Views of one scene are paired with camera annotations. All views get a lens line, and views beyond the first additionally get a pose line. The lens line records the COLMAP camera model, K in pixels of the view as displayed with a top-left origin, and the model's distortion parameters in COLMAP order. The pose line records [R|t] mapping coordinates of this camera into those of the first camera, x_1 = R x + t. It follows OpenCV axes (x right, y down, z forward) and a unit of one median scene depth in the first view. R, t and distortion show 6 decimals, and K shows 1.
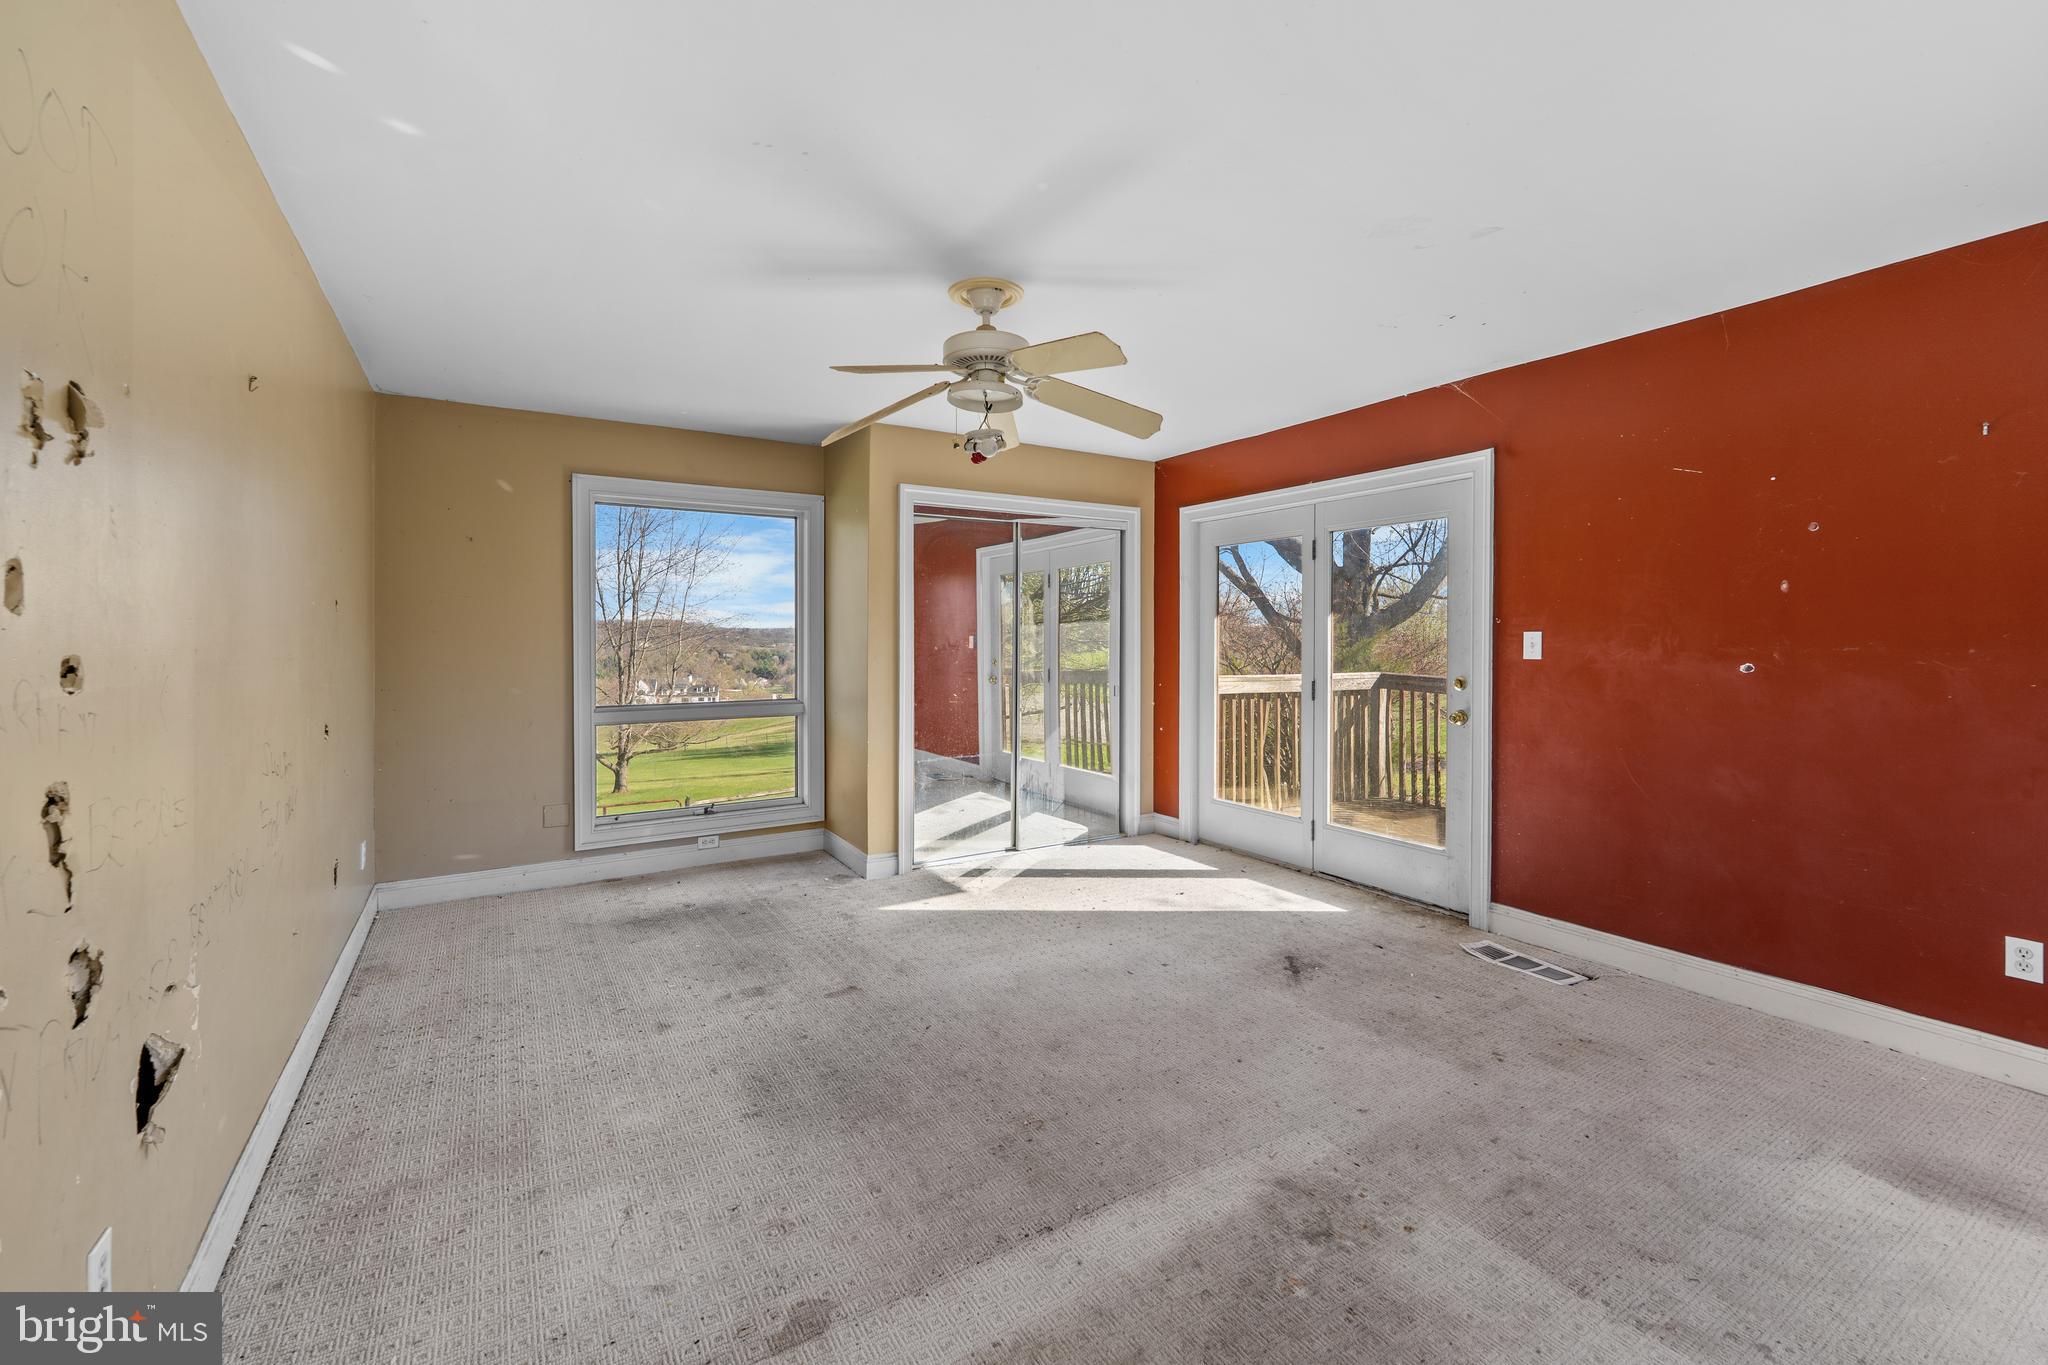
lens RADIAL K [[852.5, 0, 1025.3], [0, 852.5, 640.0], [0, 0, 1]] dist [0.000260, -0.000226]
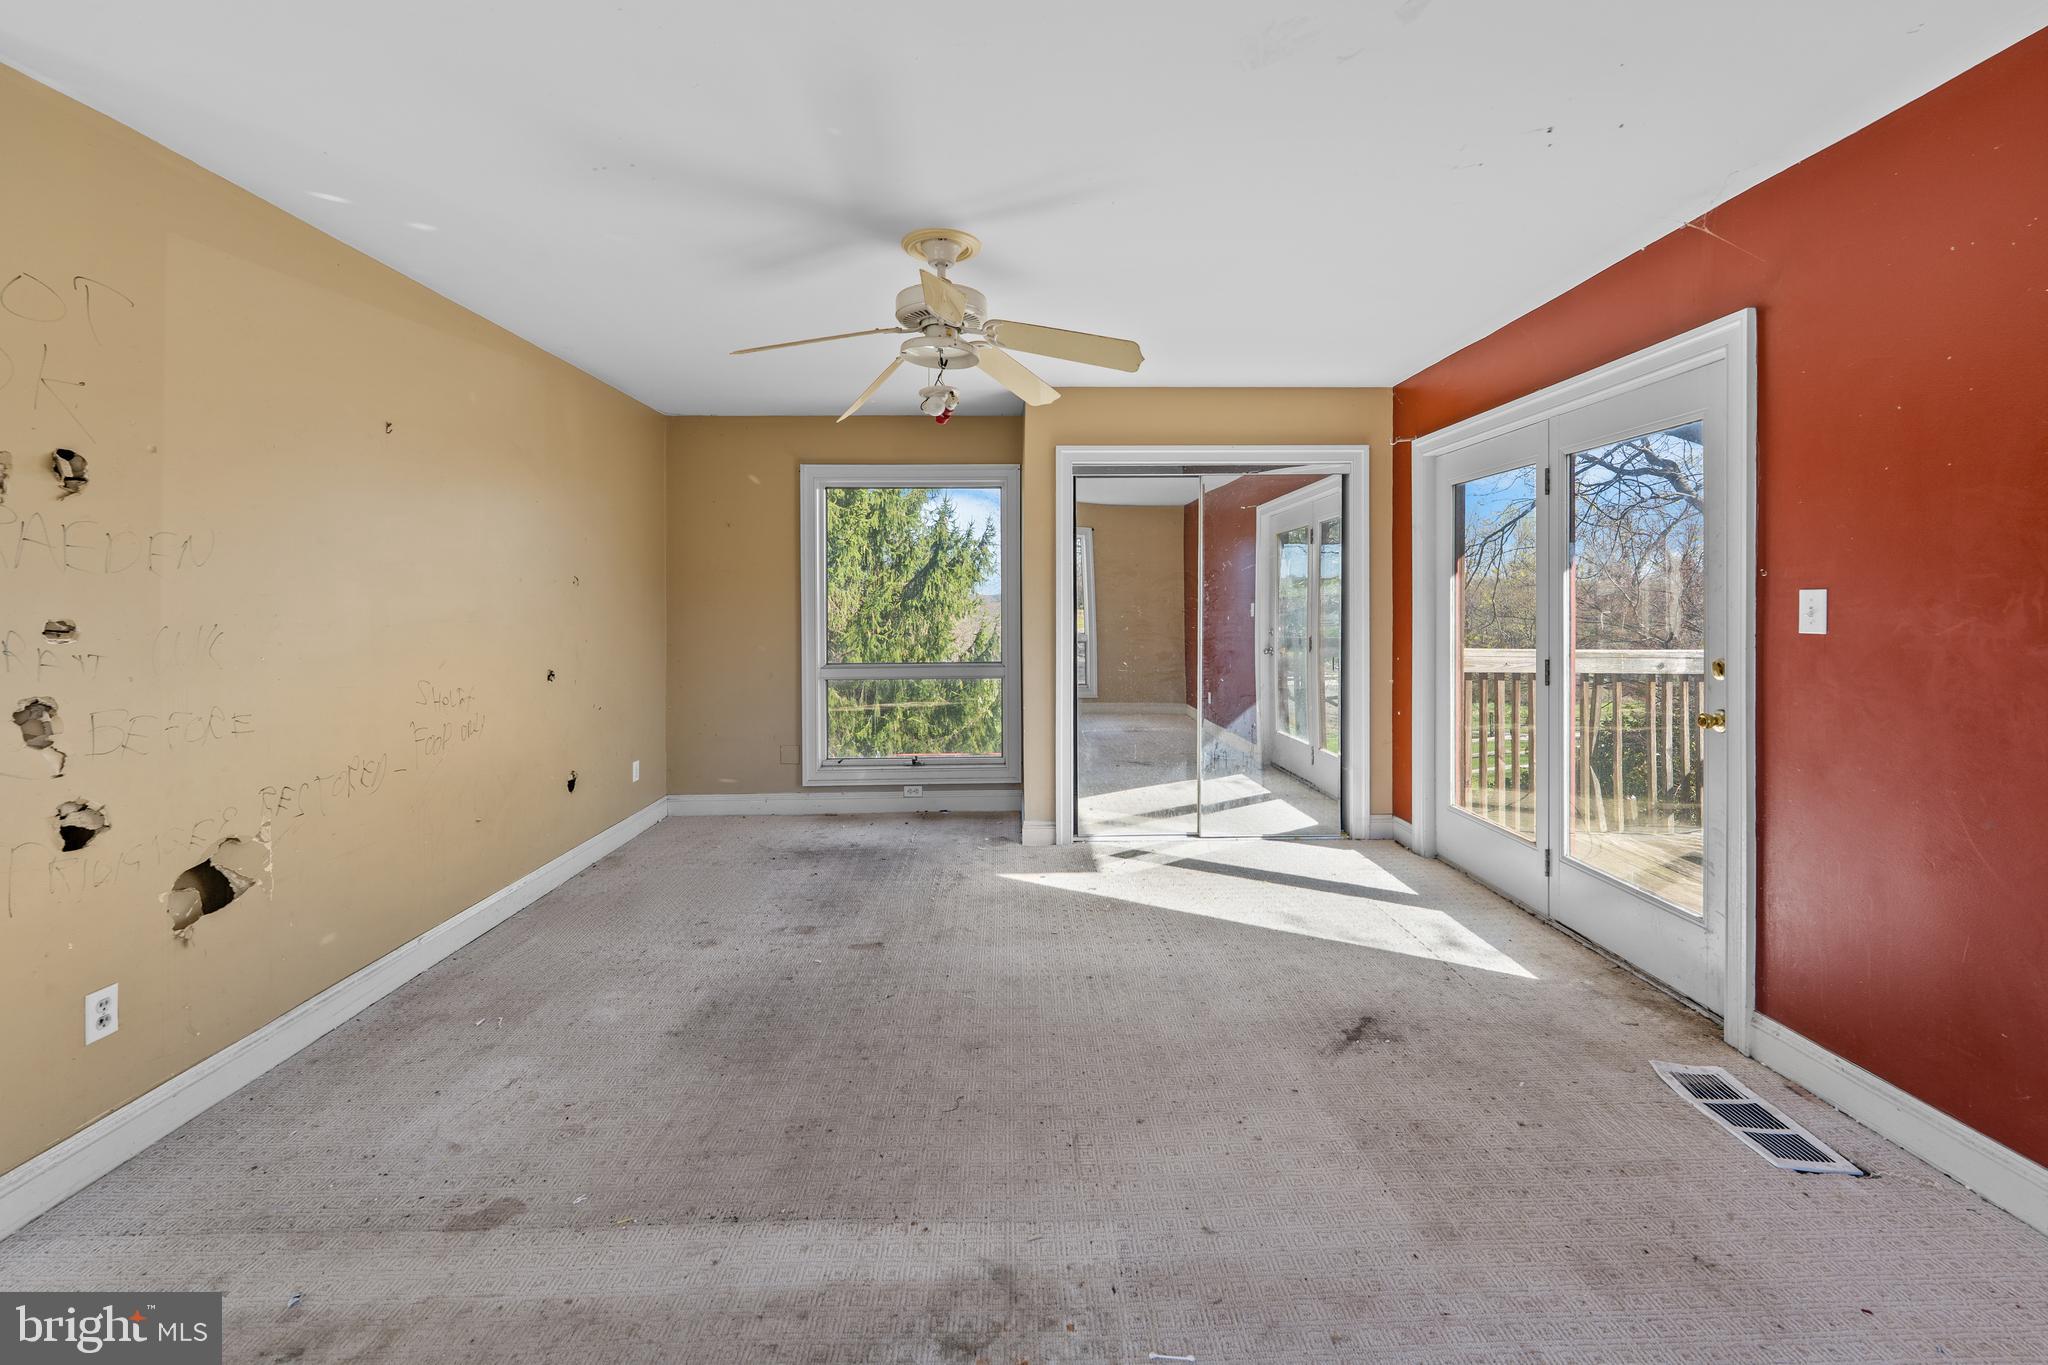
lens RADIAL K [[857.1, 0, 1025.0], [0, 857.1, 600.0], [0, 0, 1]] dist [-0.000087, -0.000076]
pose [[0.862999, -0.006045, -0.505169, 0.416516], [0.003505, 0.999976, -0.005977, -0.000544], [0.505193, 0.003388, 0.863000, 0.170672]]
